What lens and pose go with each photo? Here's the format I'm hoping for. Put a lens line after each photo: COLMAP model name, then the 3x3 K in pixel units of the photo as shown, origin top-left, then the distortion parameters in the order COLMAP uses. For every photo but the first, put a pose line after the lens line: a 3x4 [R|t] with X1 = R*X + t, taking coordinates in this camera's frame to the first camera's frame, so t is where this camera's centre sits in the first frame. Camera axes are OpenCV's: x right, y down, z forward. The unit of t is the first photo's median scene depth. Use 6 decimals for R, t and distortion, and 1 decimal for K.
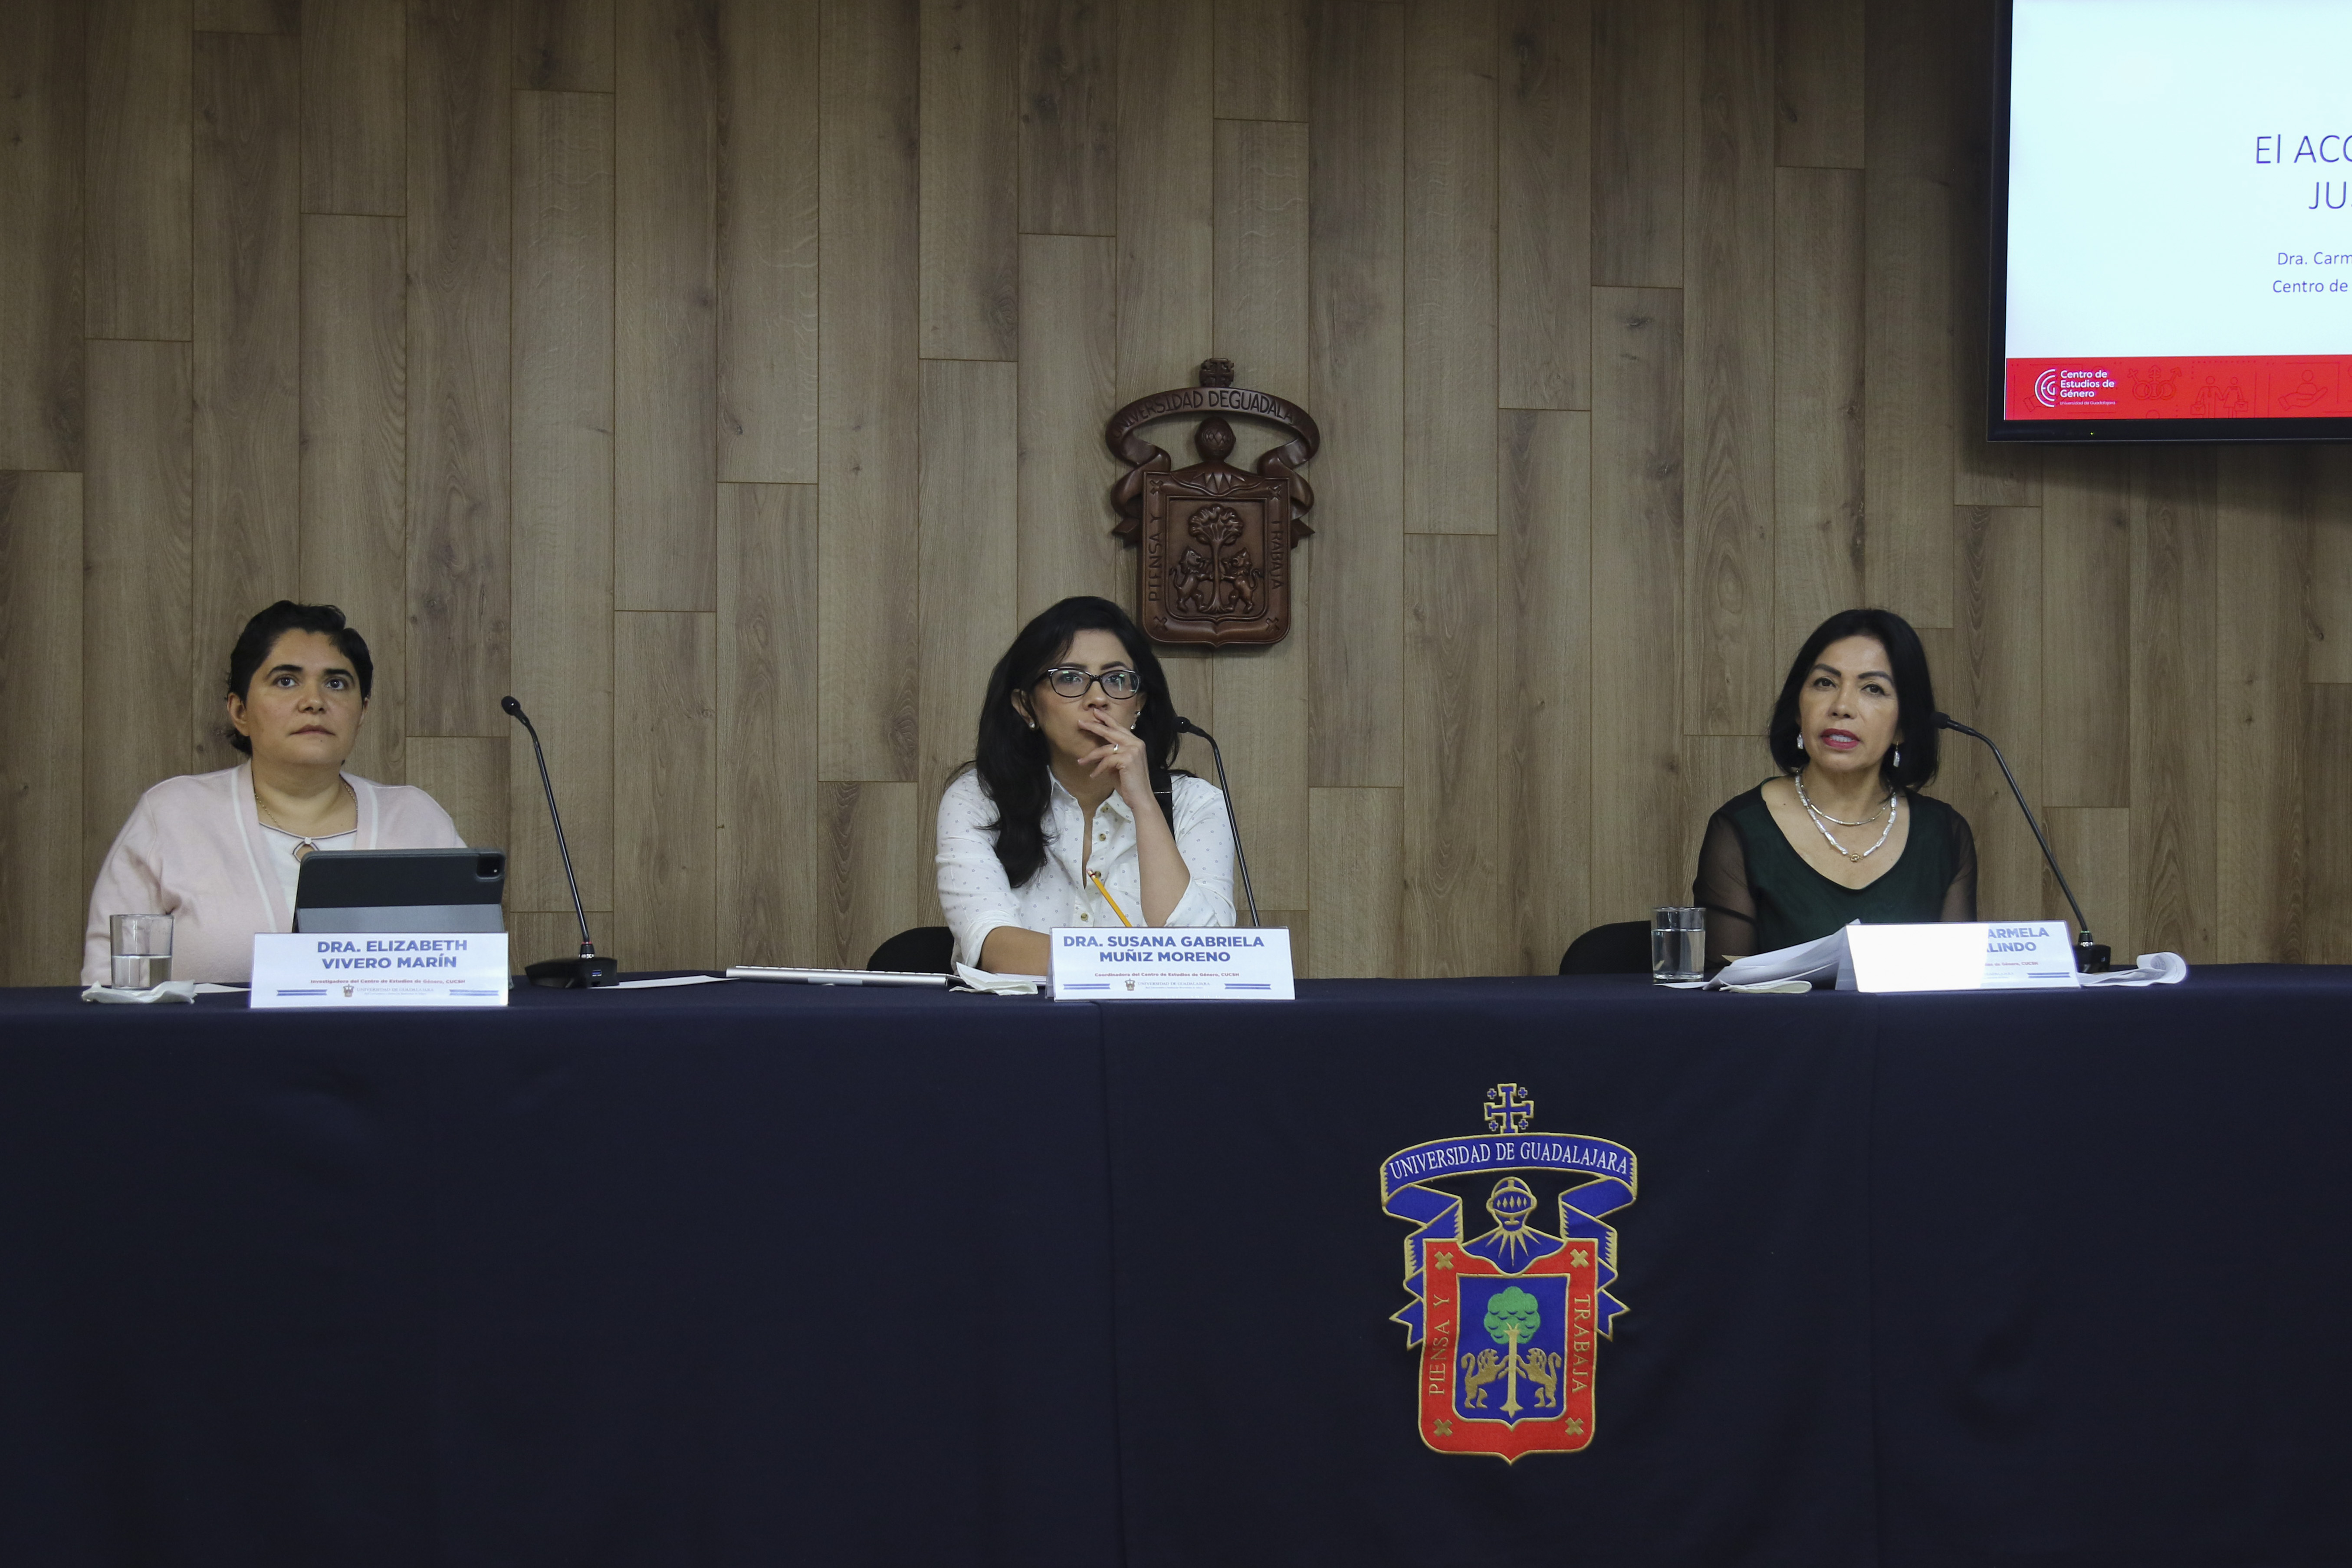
lens RADIAL K [[3873.2, 0, 1177.3], [0, 3873.2, 790.4], [0, 0, 1]] dist [0.011504, 0.000000]
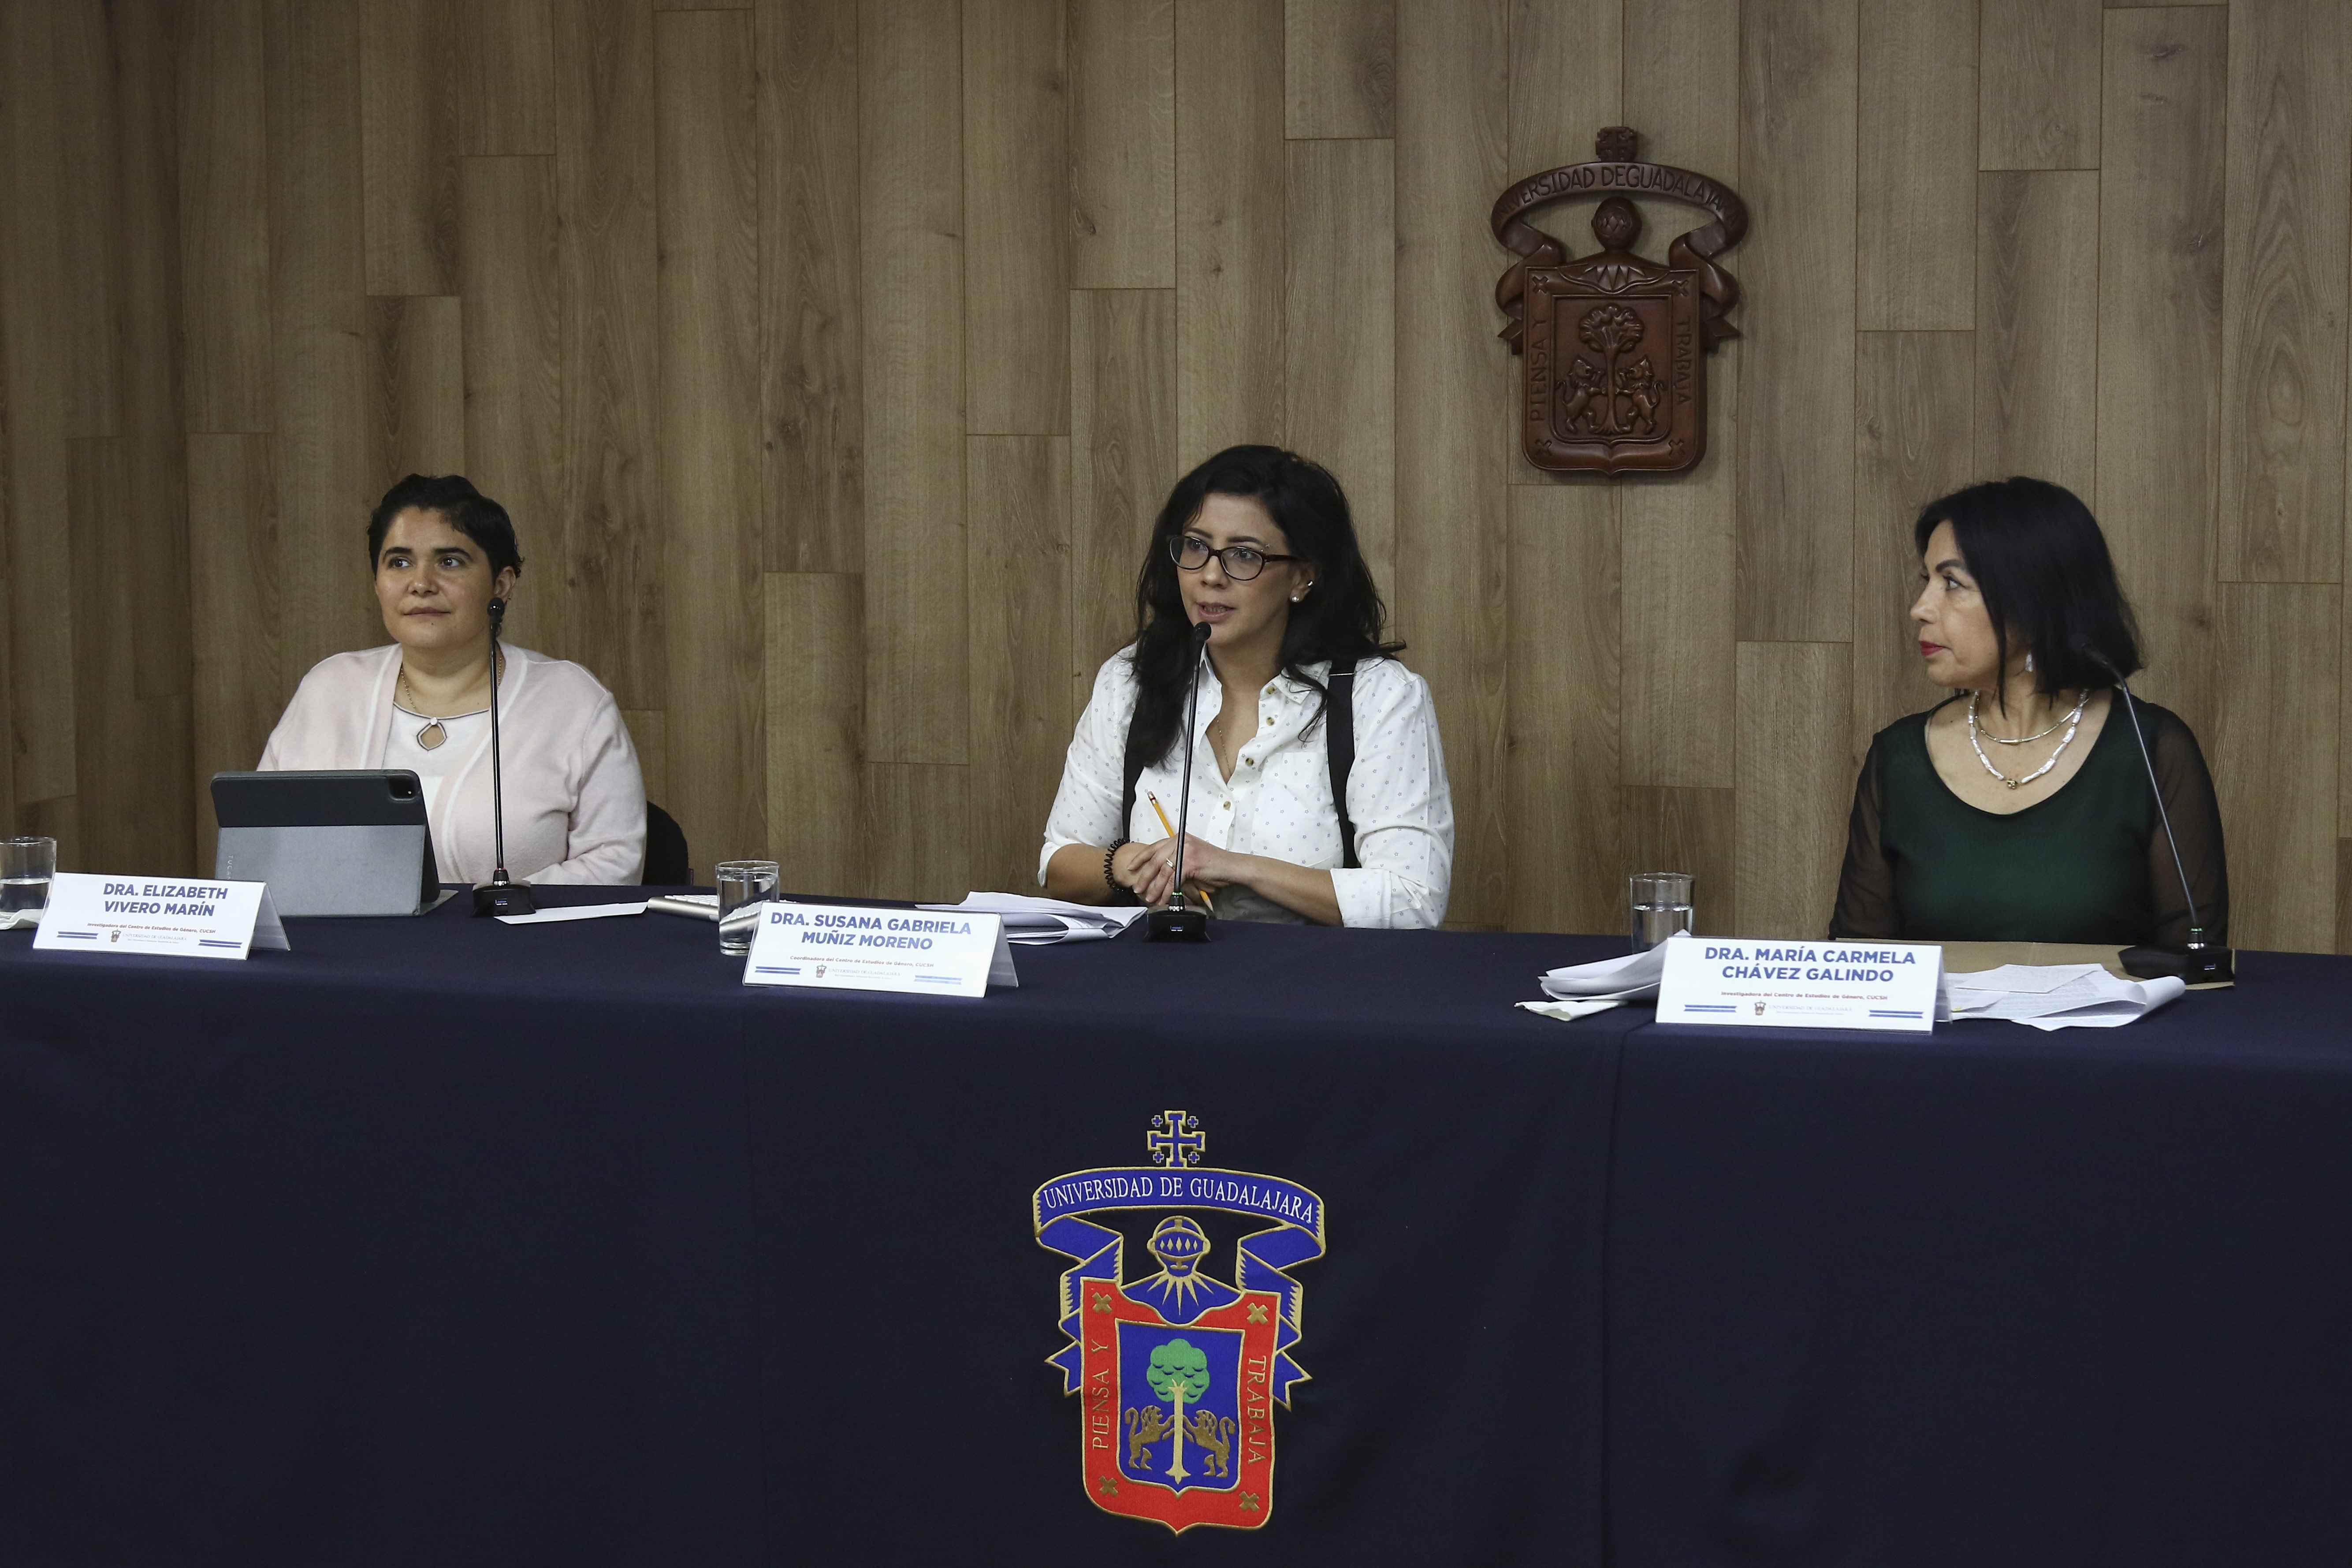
lens RADIAL K [[4814.2, 0, 1175.6], [0, 4814.2, 781.2], [0, 0, 1]] dist [0.019985, 0.000000]
pose [[0.850555, 0.046688, -0.523810, 0.490913], [0.012951, 0.993890, 0.109616, -0.088724], [0.525727, -0.100018, 0.844753, 0.064756]]
